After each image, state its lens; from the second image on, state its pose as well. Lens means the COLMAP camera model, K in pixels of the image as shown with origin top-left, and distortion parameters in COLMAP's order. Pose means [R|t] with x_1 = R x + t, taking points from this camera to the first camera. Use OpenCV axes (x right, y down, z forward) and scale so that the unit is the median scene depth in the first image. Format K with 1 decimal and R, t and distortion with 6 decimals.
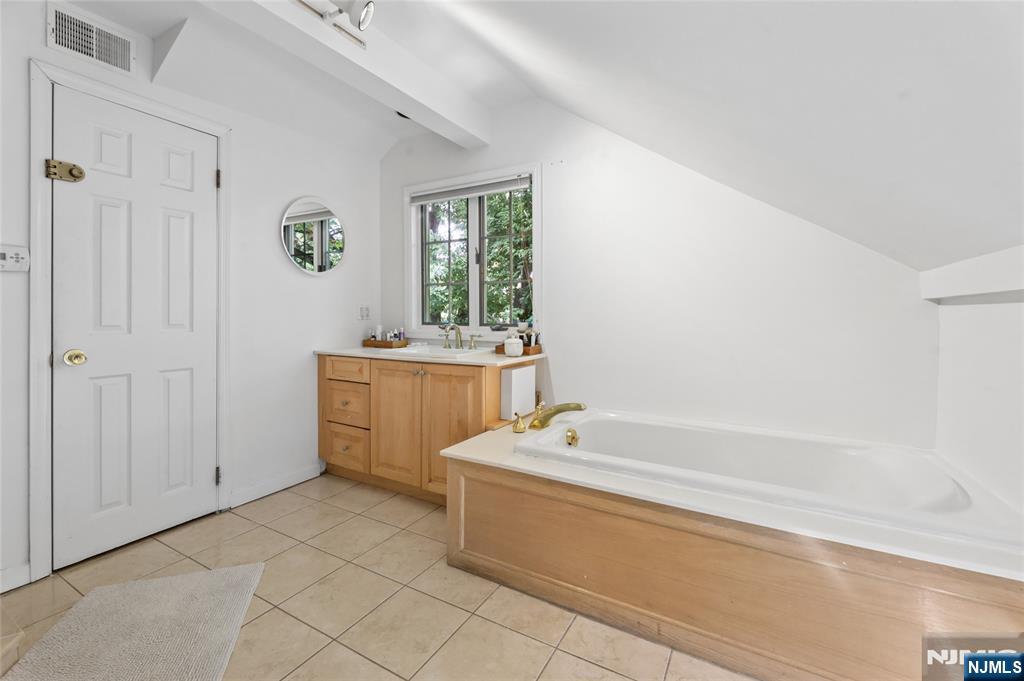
lens RADIAL K [[431.0, 0, 510.7], [0, 431.0, 327.6], [0, 0, 1]] dist [-0.000335, 0.000265]
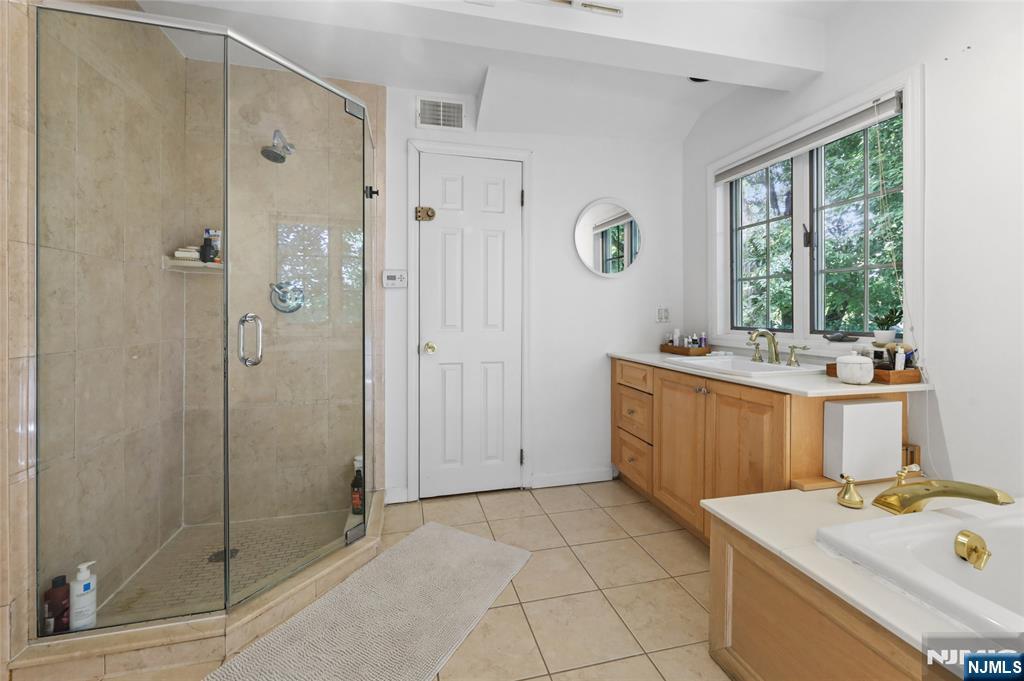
lens RADIAL K [[422.1, 0, 511.3], [0, 422.1, 323.5], [0, 0, 1]] dist [-0.003094, -0.000734]
pose [[0.692543, 0.015409, -0.721212, 0.101425], [-0.021713, 0.999764, 0.000511, -0.011433], [0.721050, 0.015306, 0.692714, 0.187891]]
